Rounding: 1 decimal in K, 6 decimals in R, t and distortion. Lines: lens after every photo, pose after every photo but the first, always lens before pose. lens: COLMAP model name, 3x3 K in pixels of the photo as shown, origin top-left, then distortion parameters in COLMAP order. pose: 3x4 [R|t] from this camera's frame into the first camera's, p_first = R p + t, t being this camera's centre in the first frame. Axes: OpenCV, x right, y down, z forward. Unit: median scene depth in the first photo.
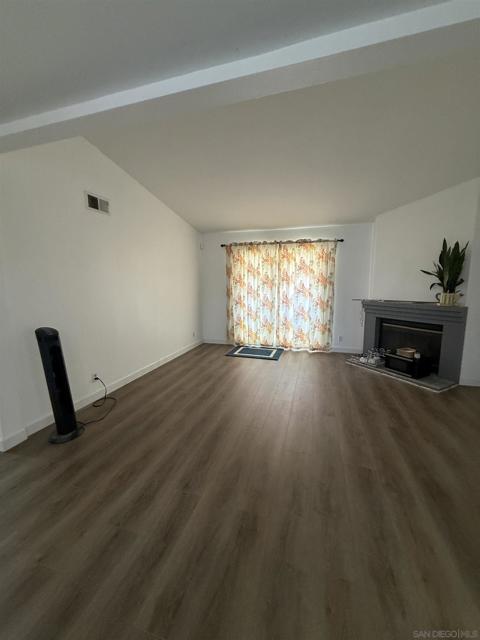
lens RADIAL K [[258.9, 0, 239.7], [0, 258.9, 319.0], [0, 0, 1]] dist [0.003932, -0.000205]
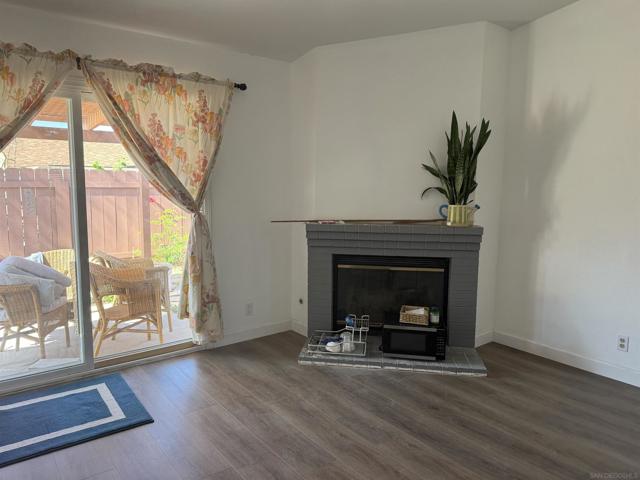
lens RADIAL K [[453.2, 0, 320.0], [0, 453.2, 239.3], [0, 0, 1]] dist [0.022116, -0.015397]
pose [[0.579776, -0.092909, 0.809461, -0.210050], [0.100449, 0.994049, 0.042149, -0.084595], [-0.808560, 0.056873, 0.585659, 0.573586]]
